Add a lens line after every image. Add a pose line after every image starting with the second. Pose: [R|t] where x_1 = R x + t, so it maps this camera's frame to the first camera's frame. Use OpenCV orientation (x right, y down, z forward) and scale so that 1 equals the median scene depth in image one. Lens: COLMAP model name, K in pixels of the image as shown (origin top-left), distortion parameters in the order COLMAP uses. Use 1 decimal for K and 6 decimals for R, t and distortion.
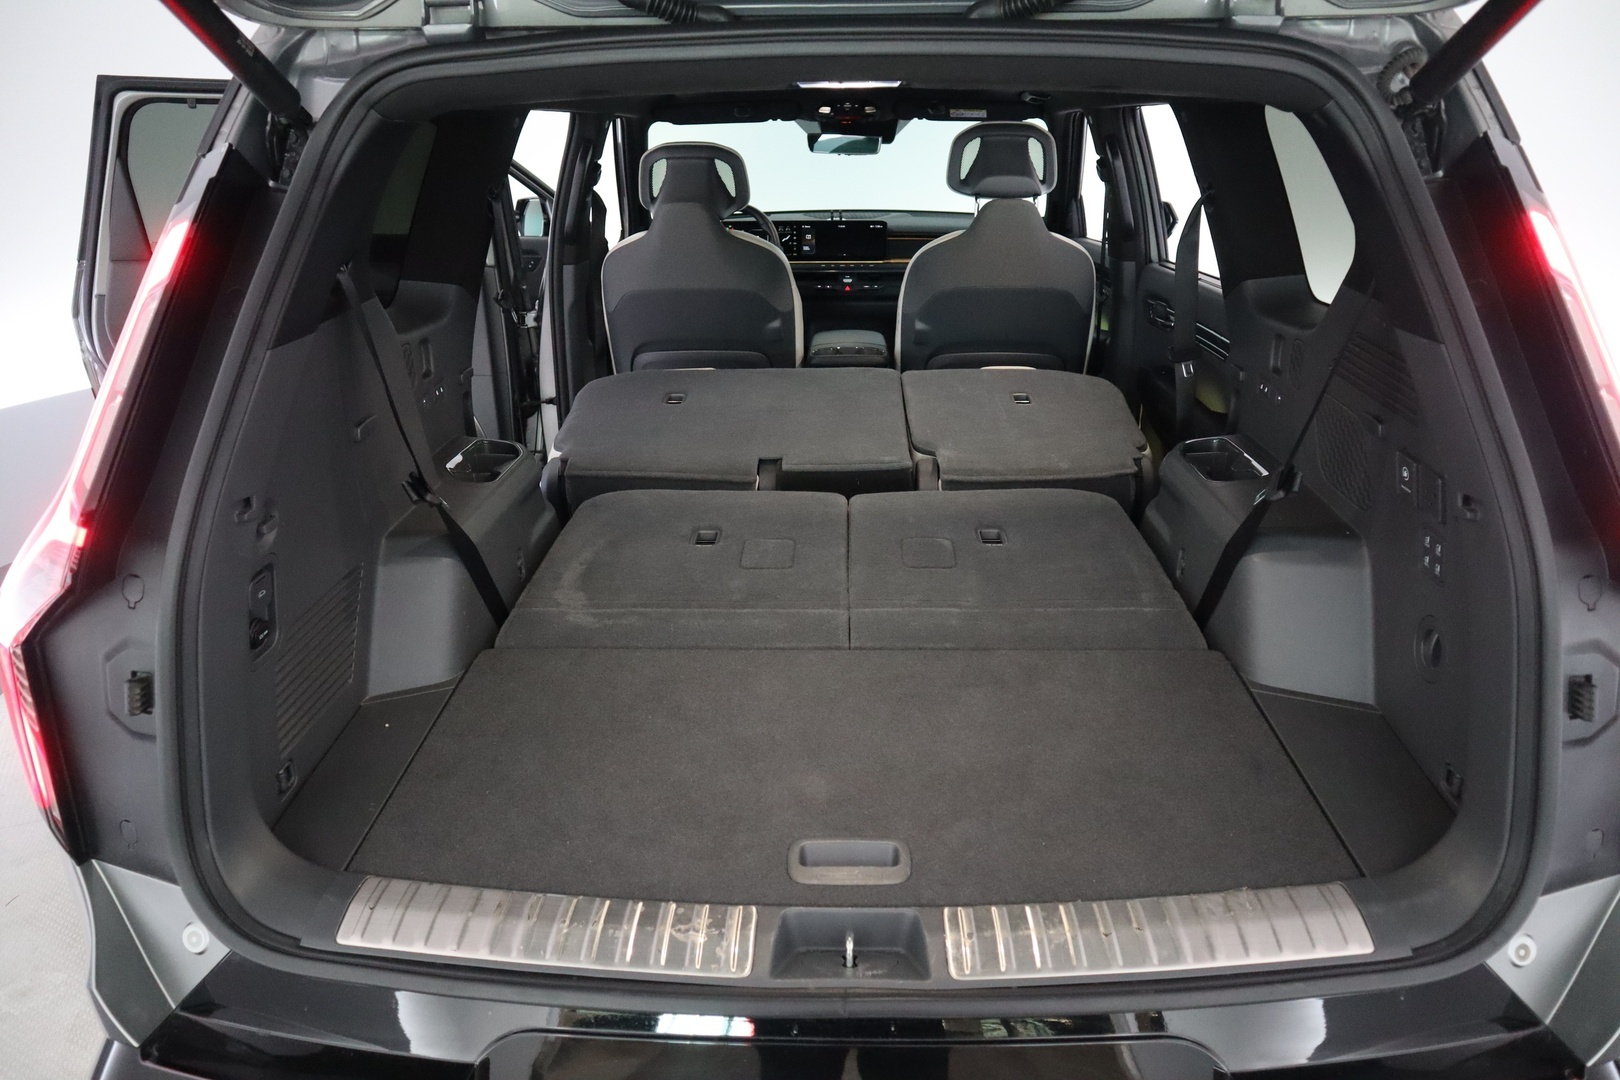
lens RADIAL K [[1136.4, 0, 810.0], [0, 1136.4, 540.0], [0, 0, 1]] dist [-0.094208, 0.074936]
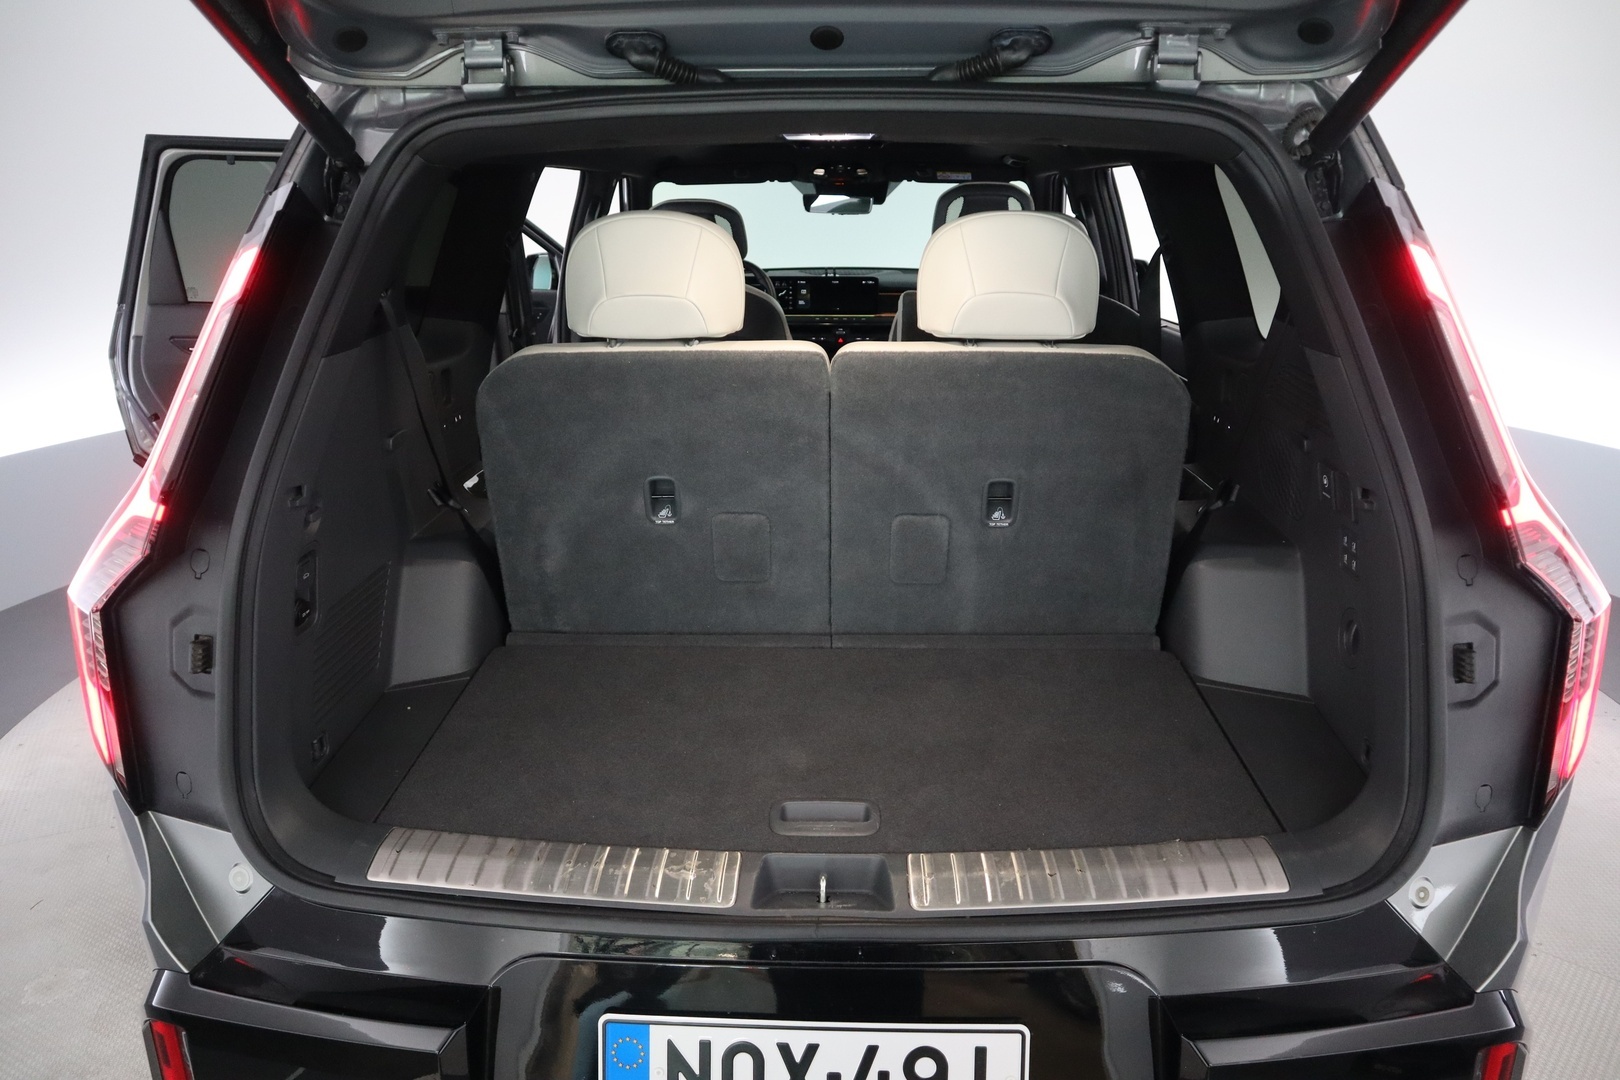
lens RADIAL K [[1136.4, 0, 810.0], [0, 1136.4, 540.0], [0, 0, 1]] dist [-0.094208, 0.074936]
pose [[0.999983, 0.005838, 0.000421, 0.018650], [-0.005805, 0.998400, -0.056253, 0.076685], [-0.000748, 0.056250, 0.998416, -0.139412]]
